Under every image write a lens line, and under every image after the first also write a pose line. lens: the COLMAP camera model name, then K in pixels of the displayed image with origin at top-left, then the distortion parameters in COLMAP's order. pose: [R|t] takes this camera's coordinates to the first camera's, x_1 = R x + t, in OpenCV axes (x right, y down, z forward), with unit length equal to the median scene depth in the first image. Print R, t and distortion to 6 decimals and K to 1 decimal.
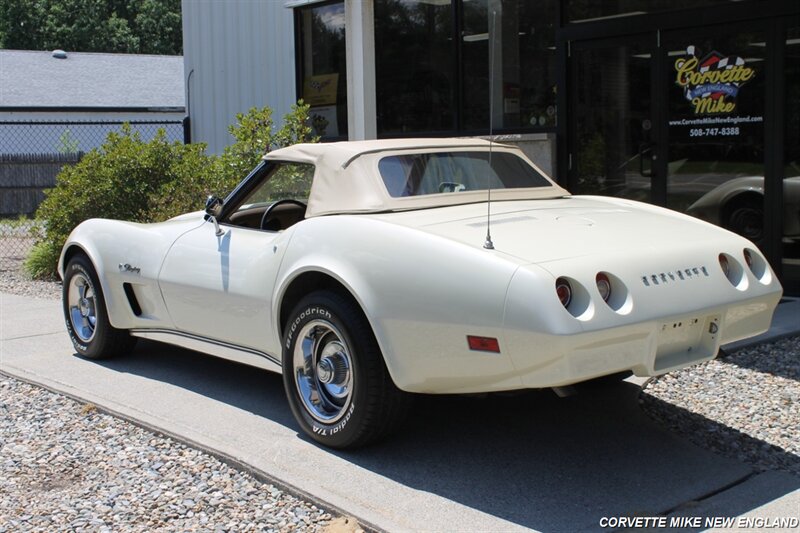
lens RADIAL K [[1040.1, 0, 403.7], [0, 1040.1, 265.1], [0, 0, 1]] dist [-0.052033, 0.000000]
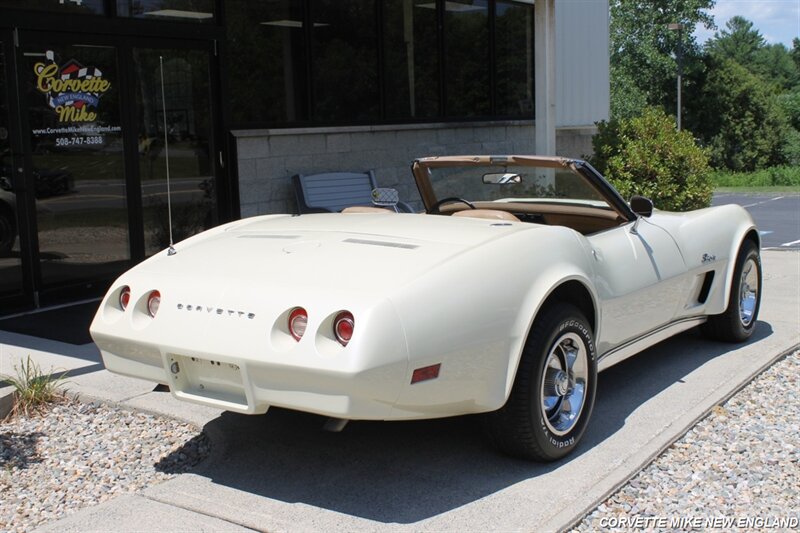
lens RADIAL K [[994.7, 0, 406.9], [0, 994.7, 258.5], [0, 0, 1]] dist [-0.026063, 0.000000]
pose [[-0.233175, -0.106638, 0.966570, -0.718078], [0.134921, 0.980808, 0.140757, -0.111229], [-0.963029, 0.163231, -0.214312, 0.932750]]
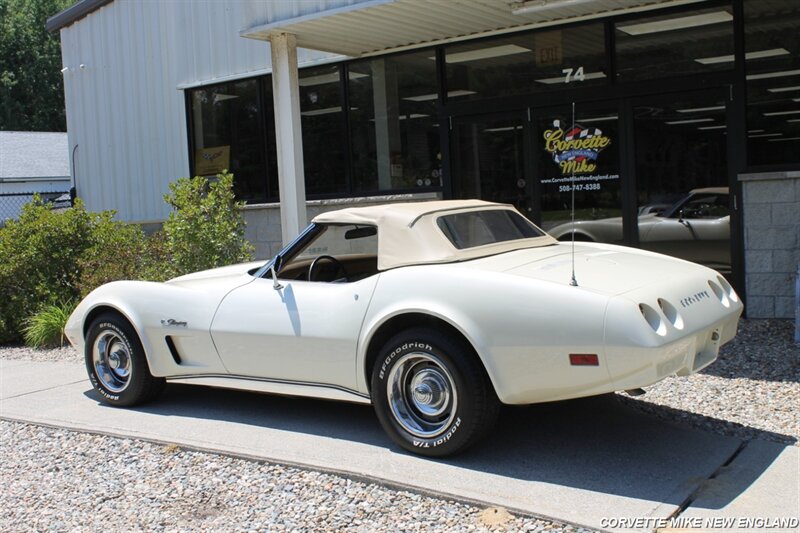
lens RADIAL K [[911.5, 0, 407.5], [0, 911.5, 261.4], [0, 0, 1]] dist [-0.078734, 0.000000]
pose [[0.967551, -0.047336, 0.248200, -0.184982], [0.059558, 0.997343, -0.041961, -0.004953], [-0.245554, 0.055382, 0.967799, -0.016969]]
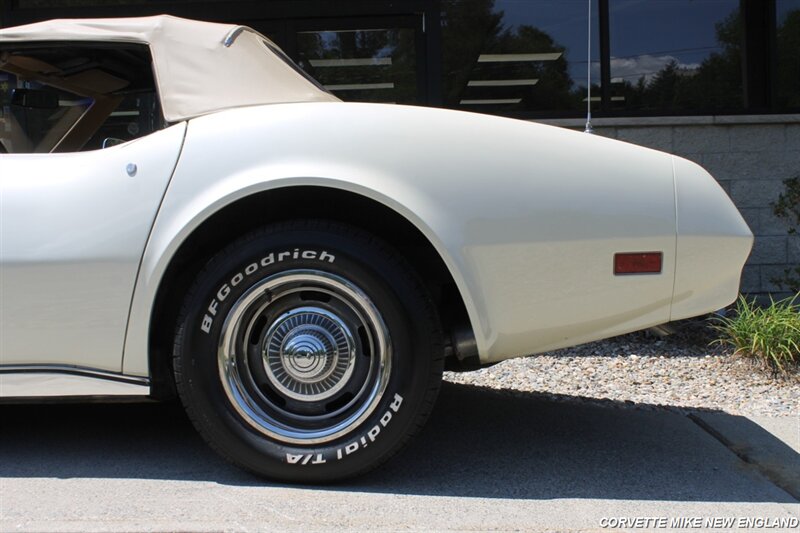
lens RADIAL K [[911.5, 0, 393.4], [0, 911.5, 281.9], [0, 0, 1]] dist [-0.078734, 0.000000]
pose [[0.676360, -0.033776, 0.735796, -0.224348], [0.089892, 0.995266, -0.036944, 0.043961], [-0.731065, 0.091130, 0.676195, 0.321224]]
